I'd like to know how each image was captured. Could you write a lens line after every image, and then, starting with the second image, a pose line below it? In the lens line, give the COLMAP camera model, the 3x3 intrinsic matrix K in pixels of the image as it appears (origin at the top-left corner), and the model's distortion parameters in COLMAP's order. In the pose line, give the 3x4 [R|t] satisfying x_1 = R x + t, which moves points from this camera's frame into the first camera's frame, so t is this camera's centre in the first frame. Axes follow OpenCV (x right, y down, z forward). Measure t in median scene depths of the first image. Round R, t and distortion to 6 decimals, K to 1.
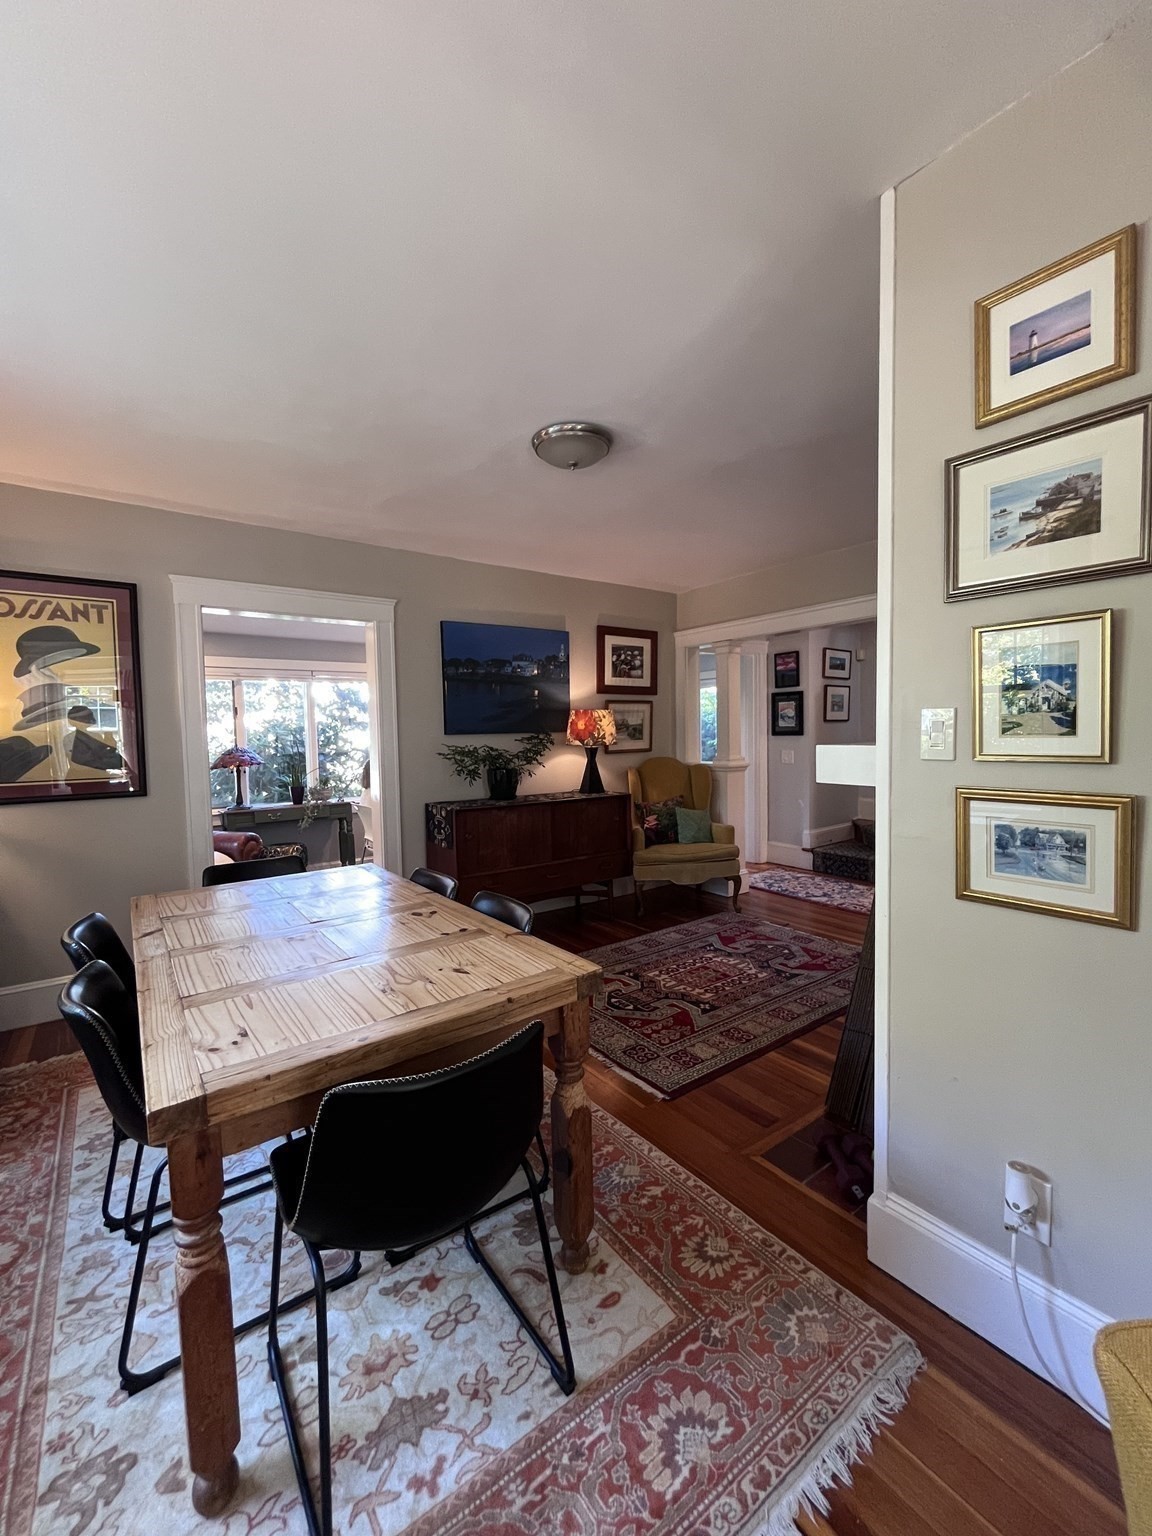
lens RADIAL K [[630.2, 0, 572.8], [0, 630.2, 760.8], [0, 0, 1]] dist [-0.000779, 0.000662]
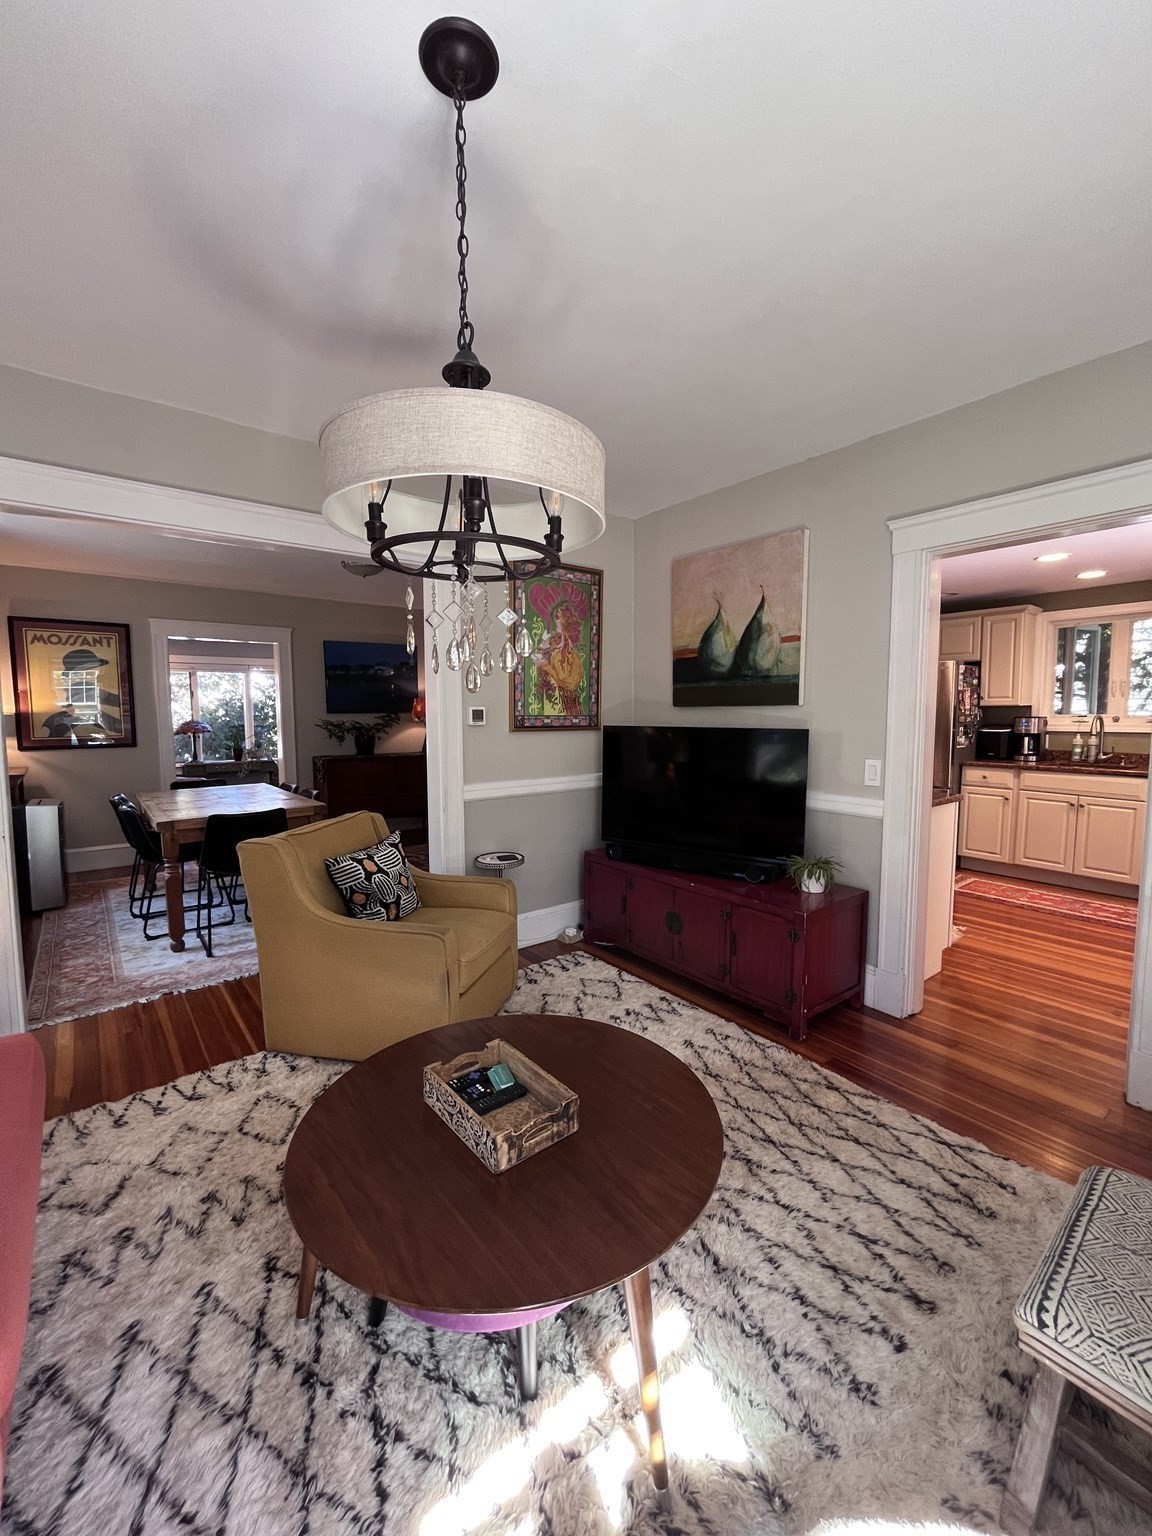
lens RADIAL K [[630.2, 0, 574.4], [0, 630.2, 761.9], [0, 0, 1]] dist [-0.000779, 0.000662]
pose [[0.998918, 0.012112, 0.044898, 0.343360], [-0.013705, 0.999281, 0.035351, 0.015519], [-0.044437, -0.035928, 0.998366, -0.598949]]
